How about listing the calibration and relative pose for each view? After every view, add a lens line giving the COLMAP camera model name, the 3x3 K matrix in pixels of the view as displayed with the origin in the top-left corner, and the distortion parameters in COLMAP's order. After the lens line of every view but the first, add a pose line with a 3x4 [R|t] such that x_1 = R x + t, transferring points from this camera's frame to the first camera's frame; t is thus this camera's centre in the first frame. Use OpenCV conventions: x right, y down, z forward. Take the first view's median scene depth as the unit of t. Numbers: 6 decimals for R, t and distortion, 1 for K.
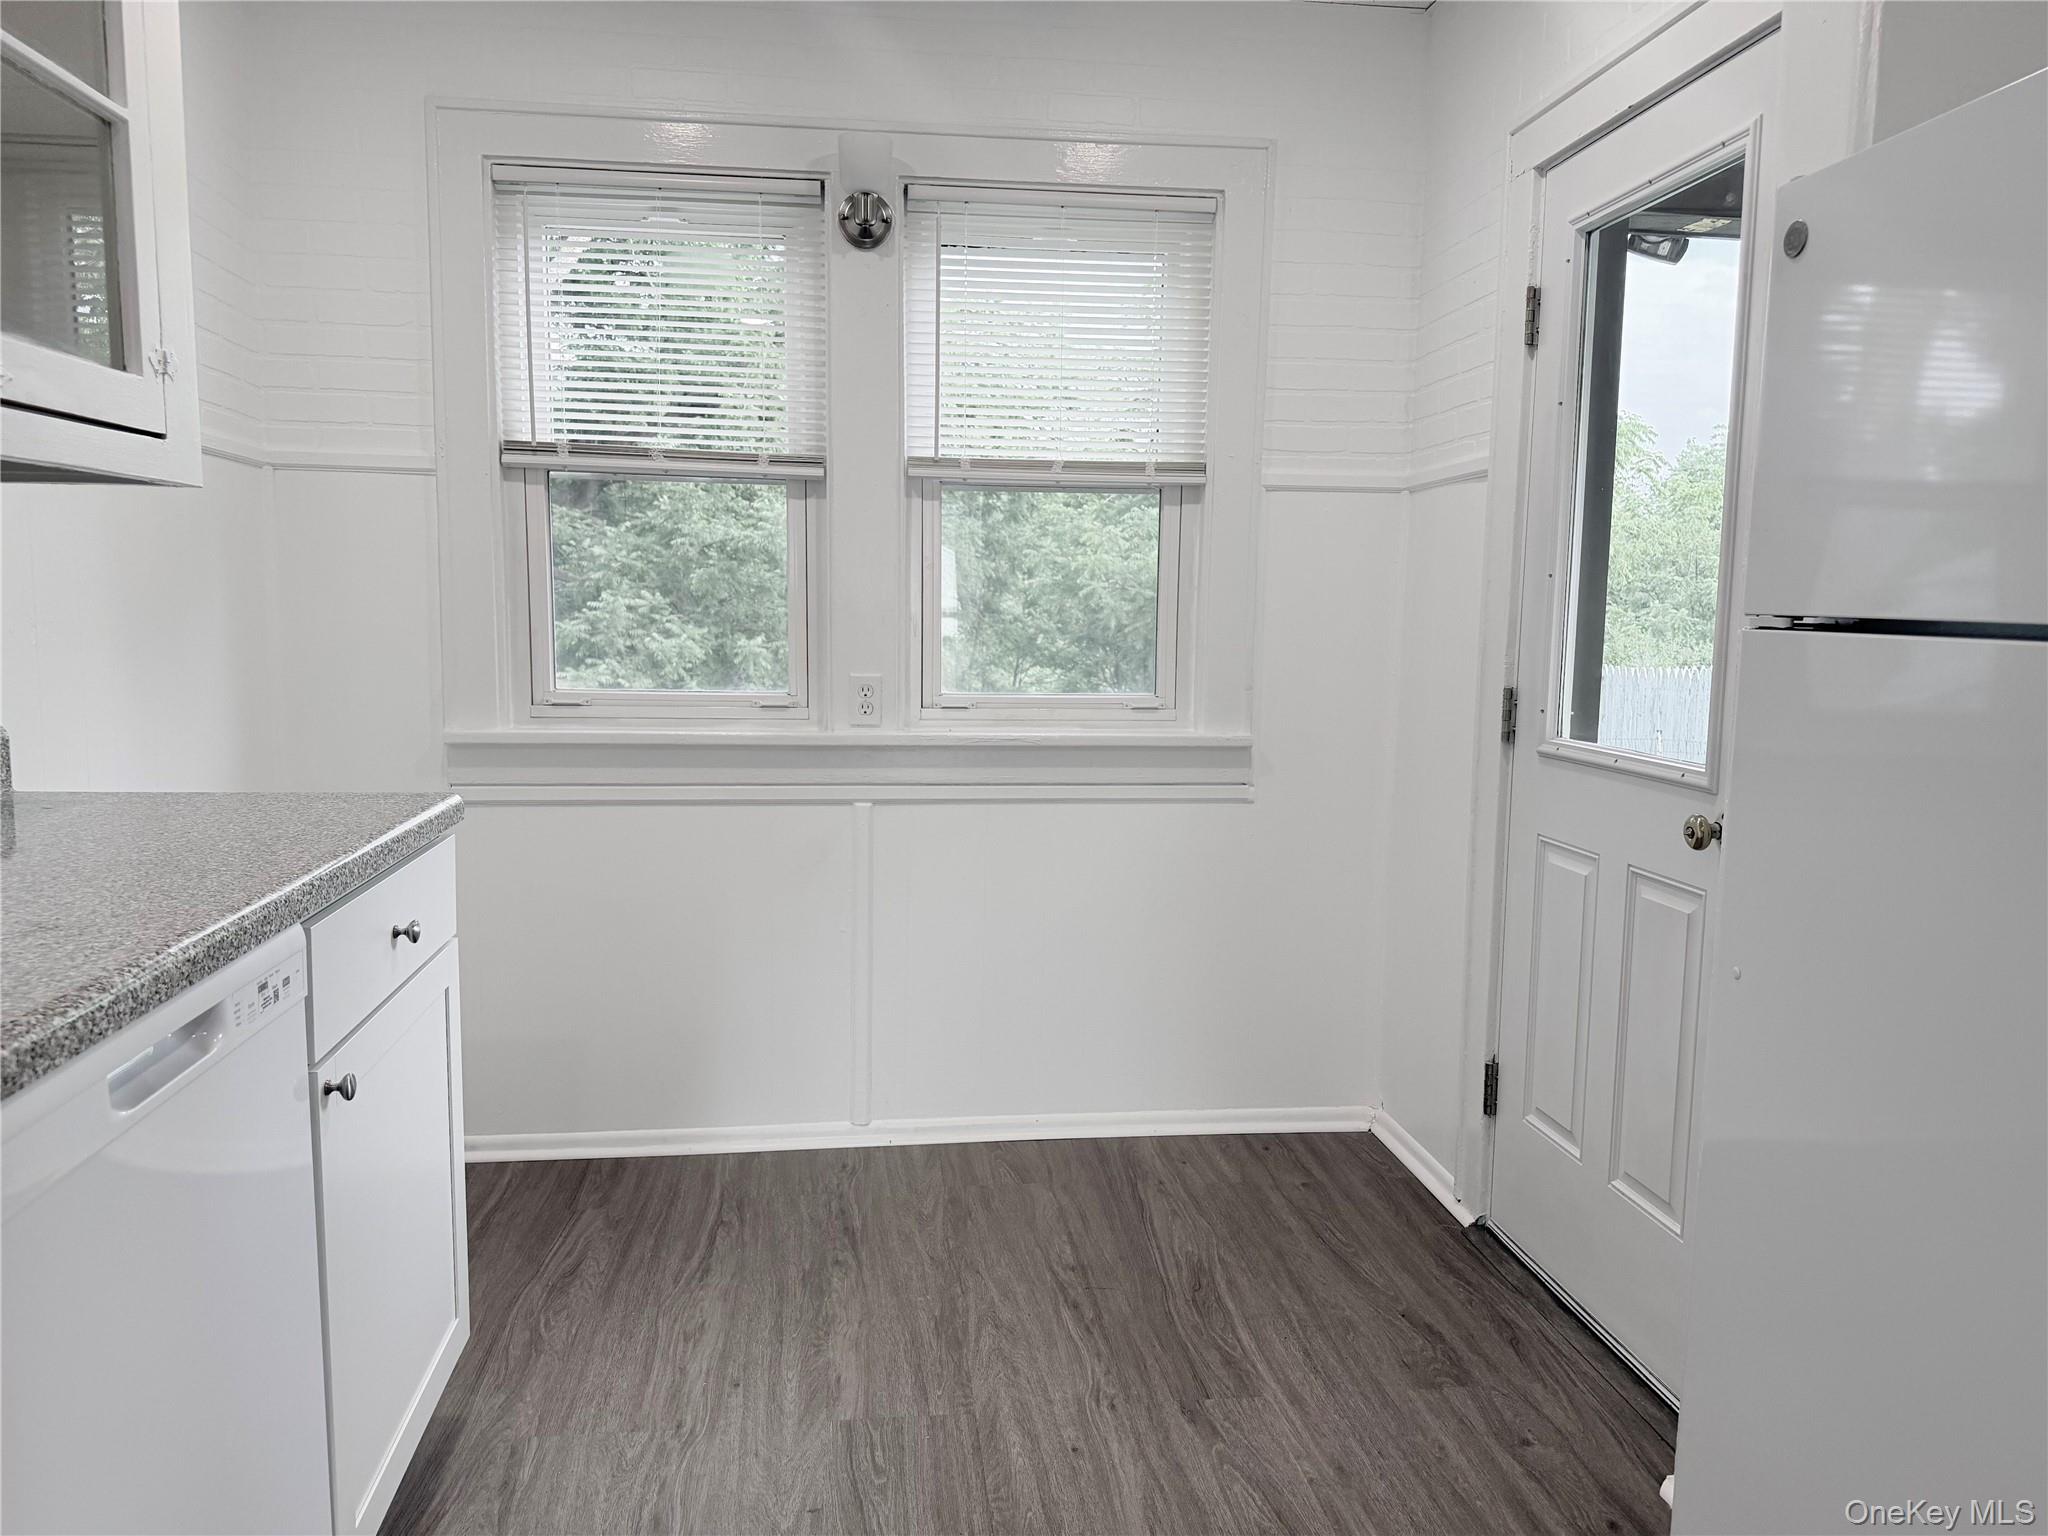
lens RADIAL K [[1426.7, 0, 1020.4], [0, 1426.7, 778.9], [0, 0, 1]] dist [0.084592, -0.124100]
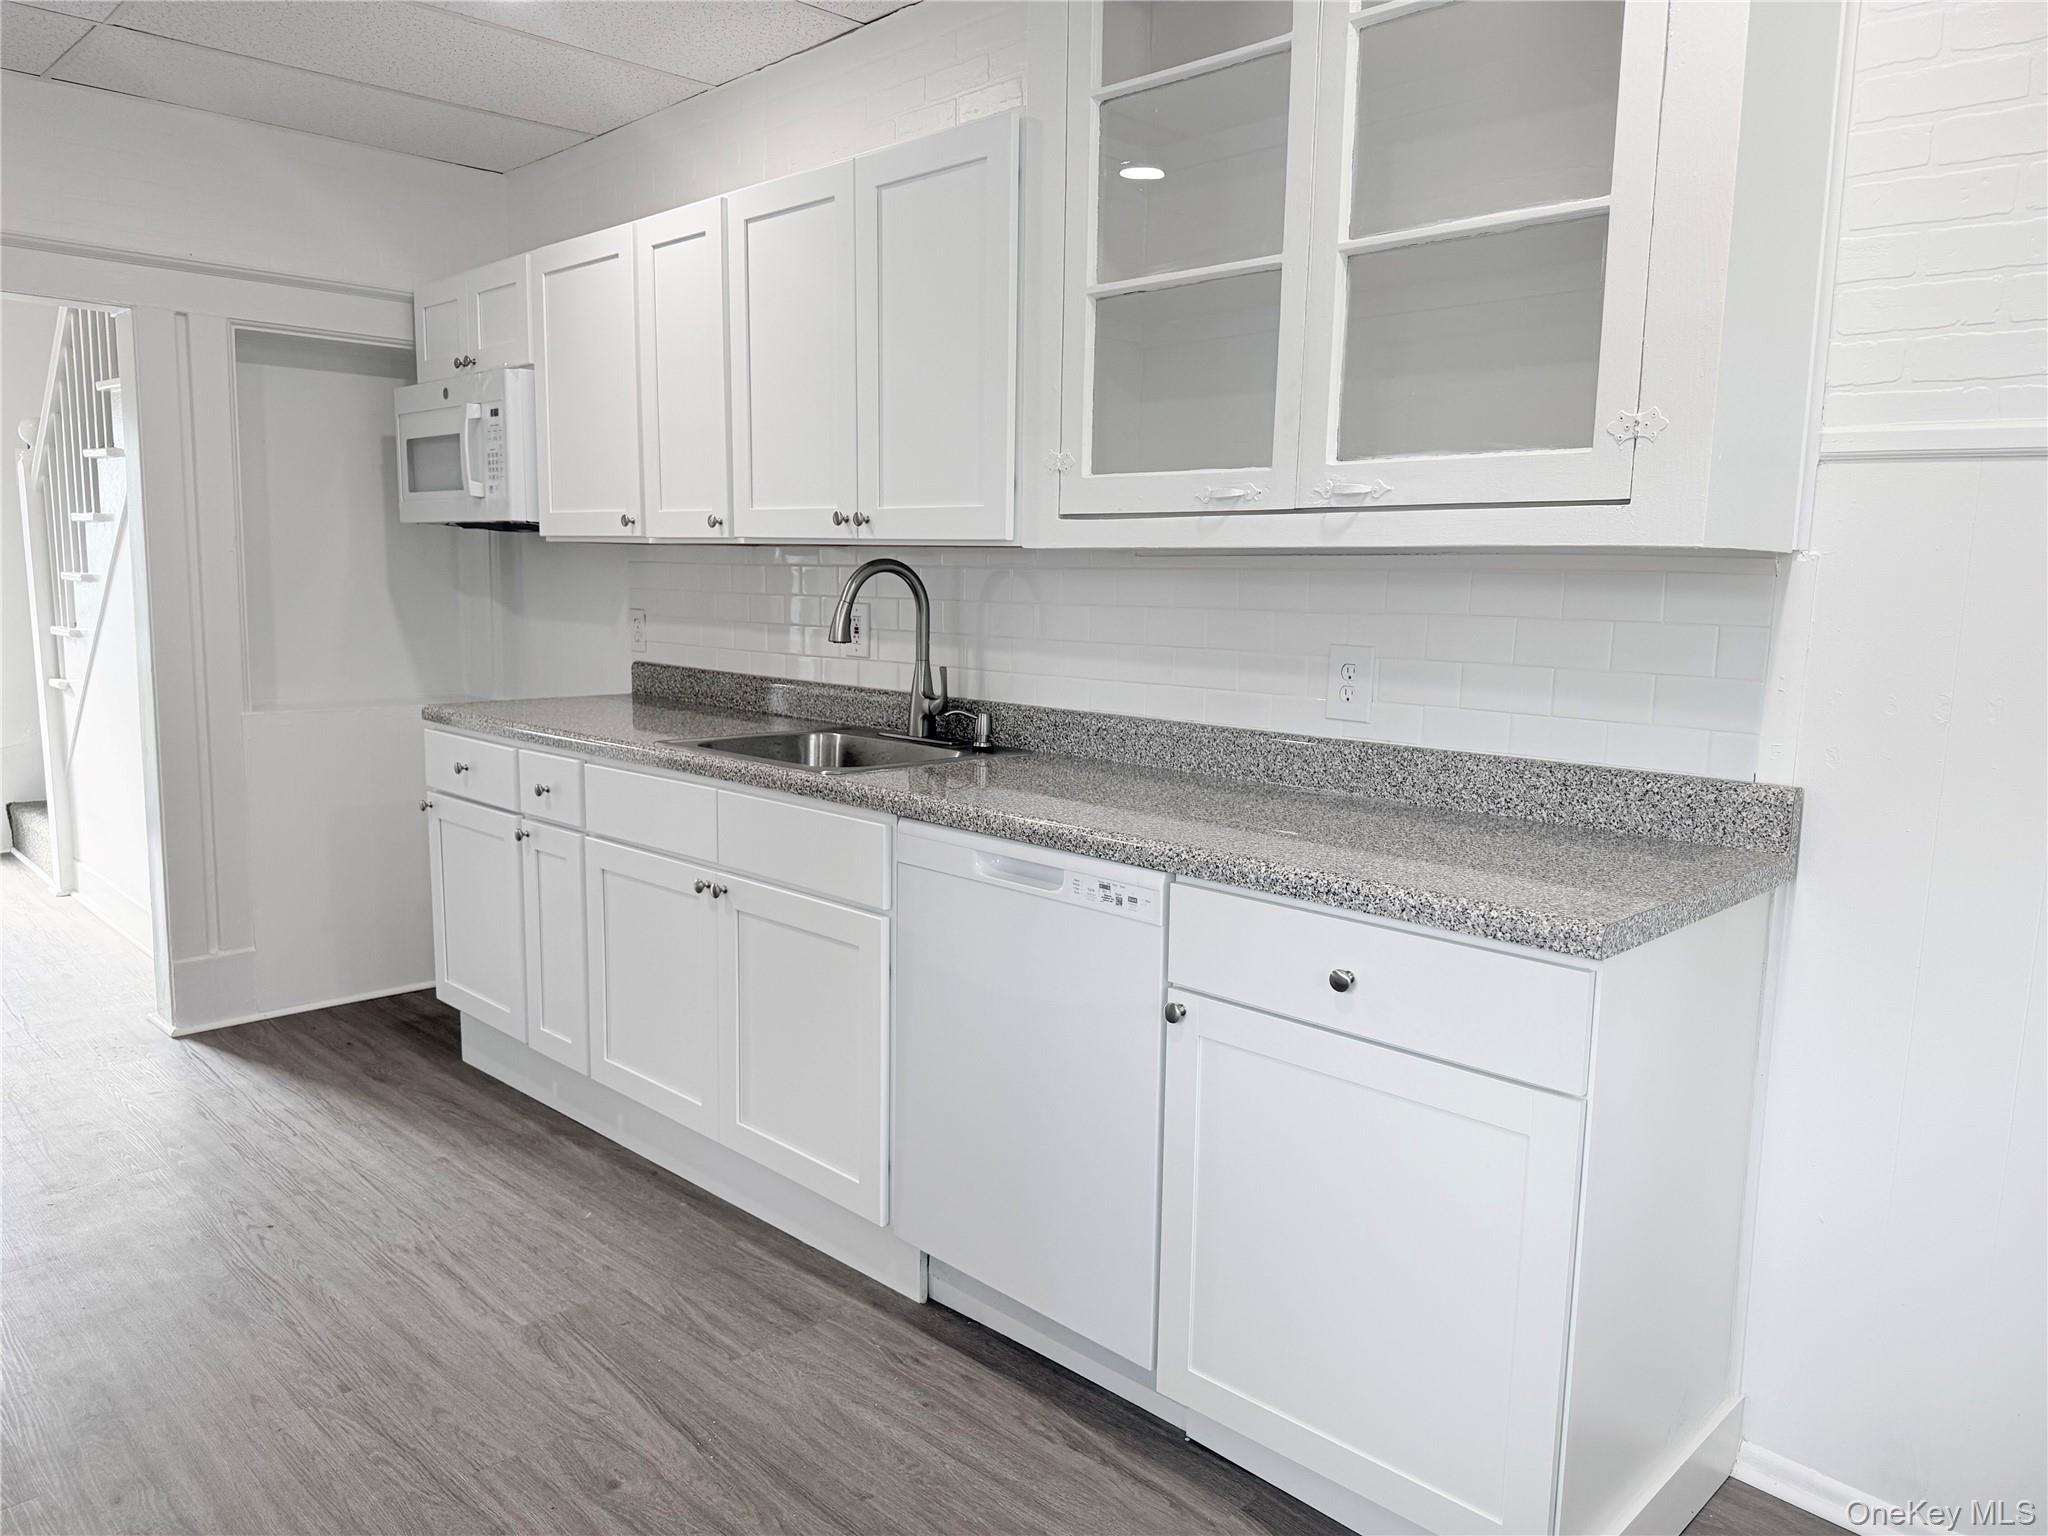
lens RADIAL K [[1426.7, 0, 1032.2], [0, 1426.7, 766.7], [0, 0, 1]] dist [0.084592, -0.124100]
pose [[-0.782762, 0.052080, -0.620138, 0.221776], [-0.112128, 0.968381, 0.222858, -0.144079], [0.612136, 0.243980, -0.752173, 0.938927]]
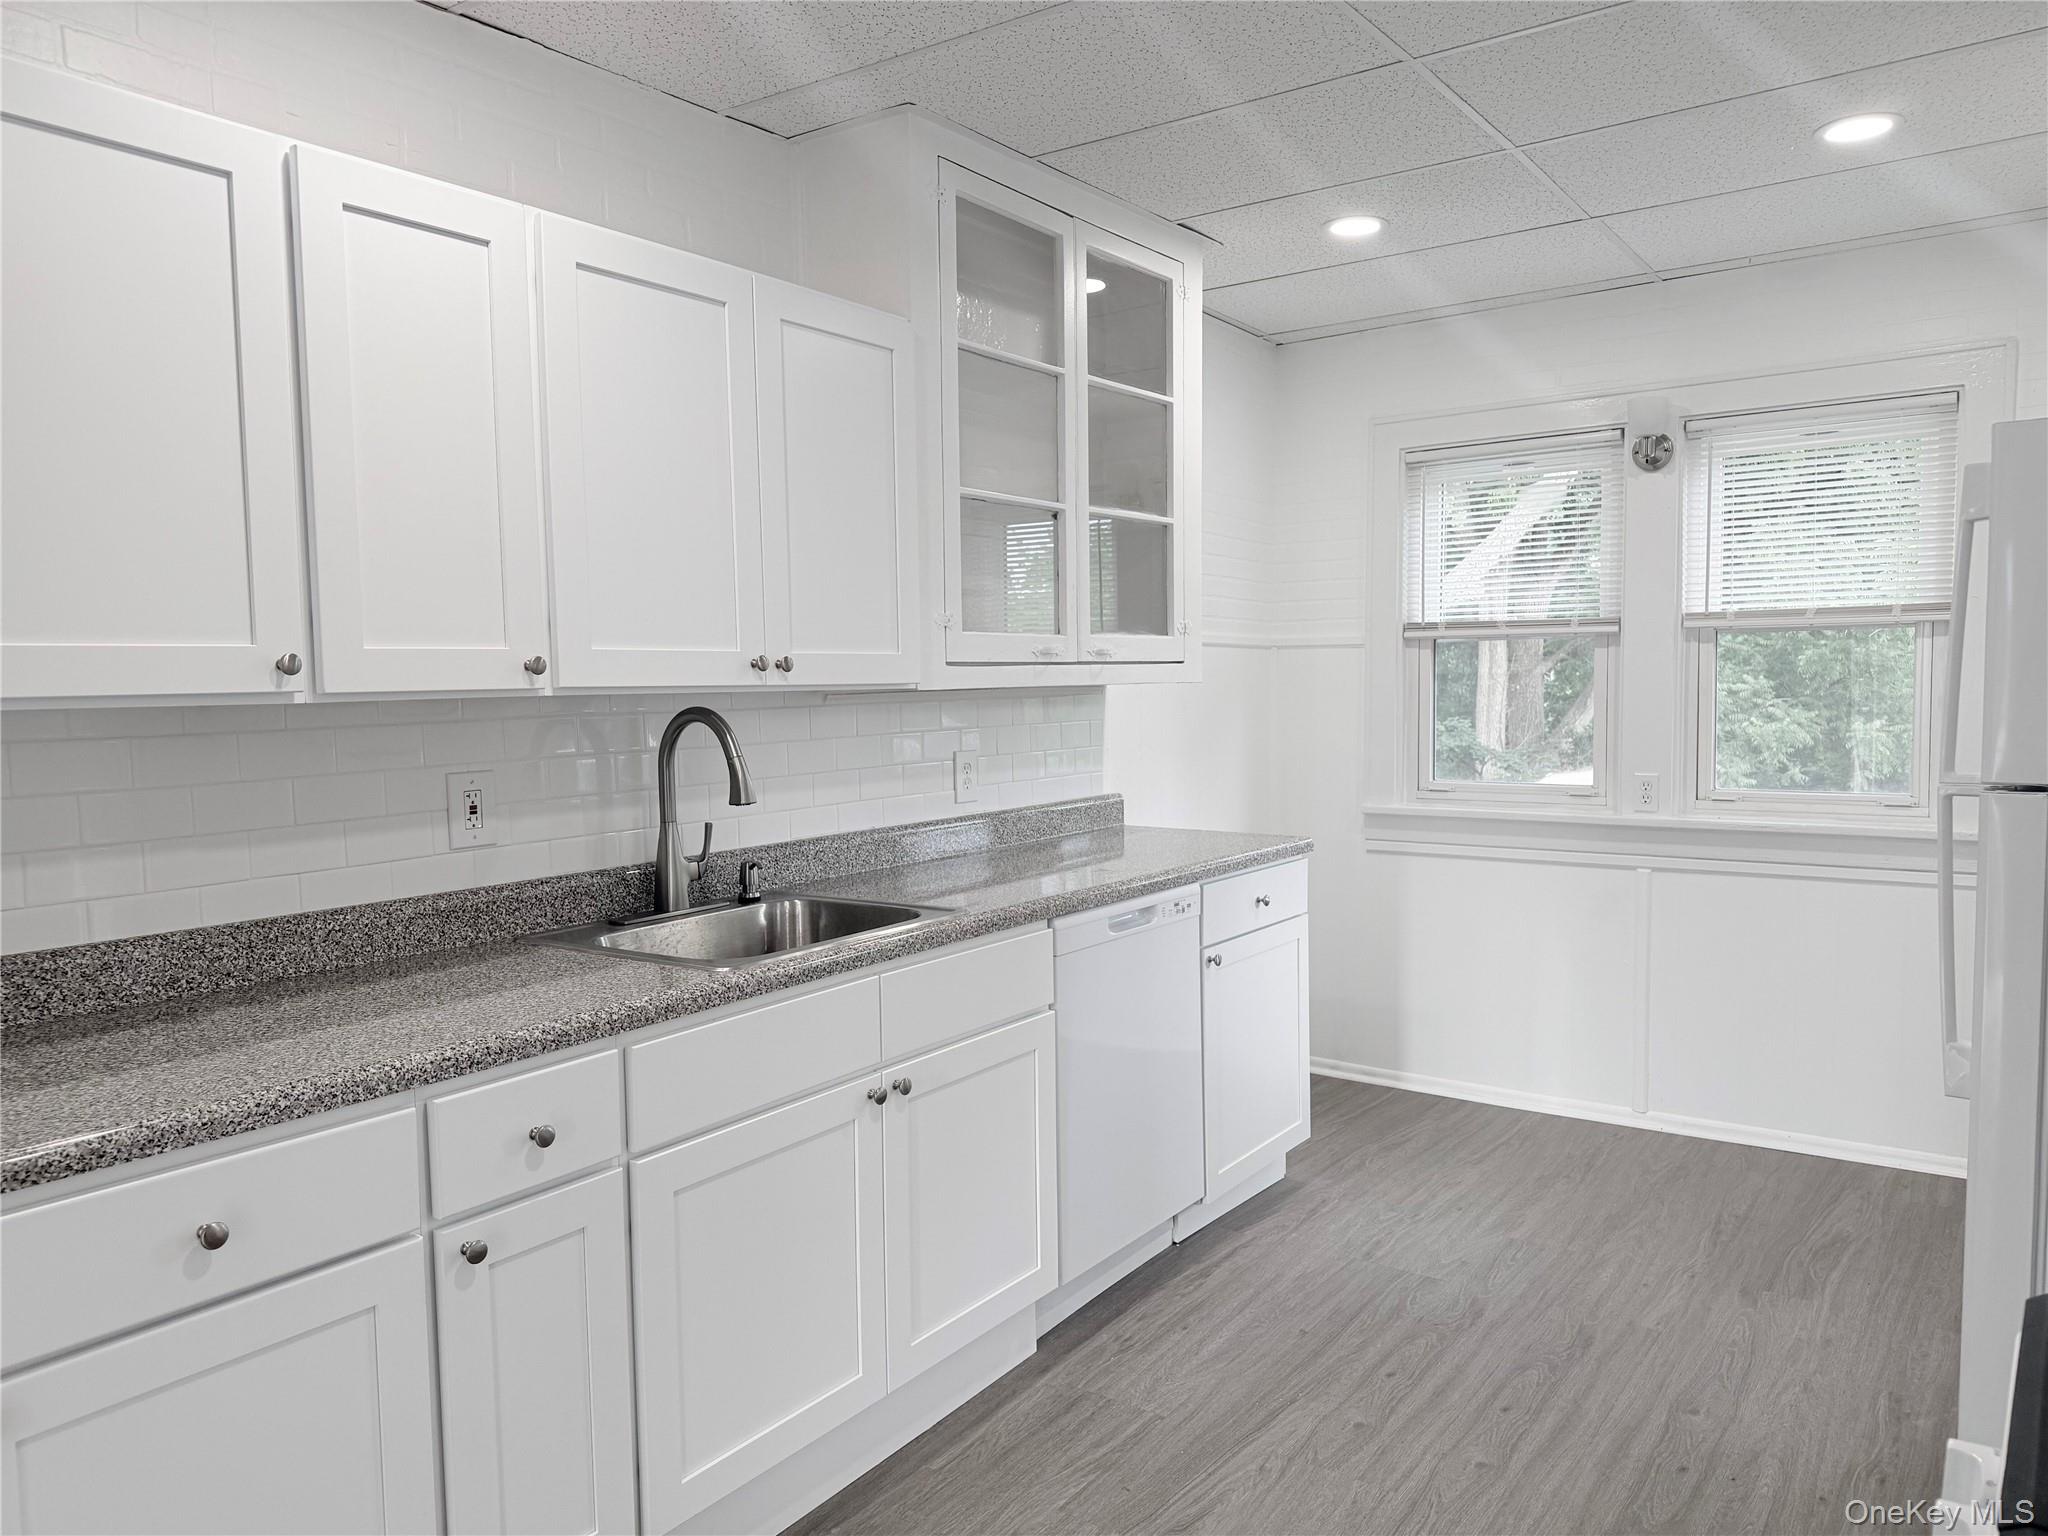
lens RADIAL K [[1426.7, 0, 1013.3], [0, 1426.7, 771.2], [0, 0, 1]] dist [0.084592, -0.124100]
pose [[0.725837, 0.016289, -0.687674, 0.412858], [-0.058353, 0.997574, -0.037962, 0.011854], [0.685387, 0.067682, 0.725026, -0.422930]]
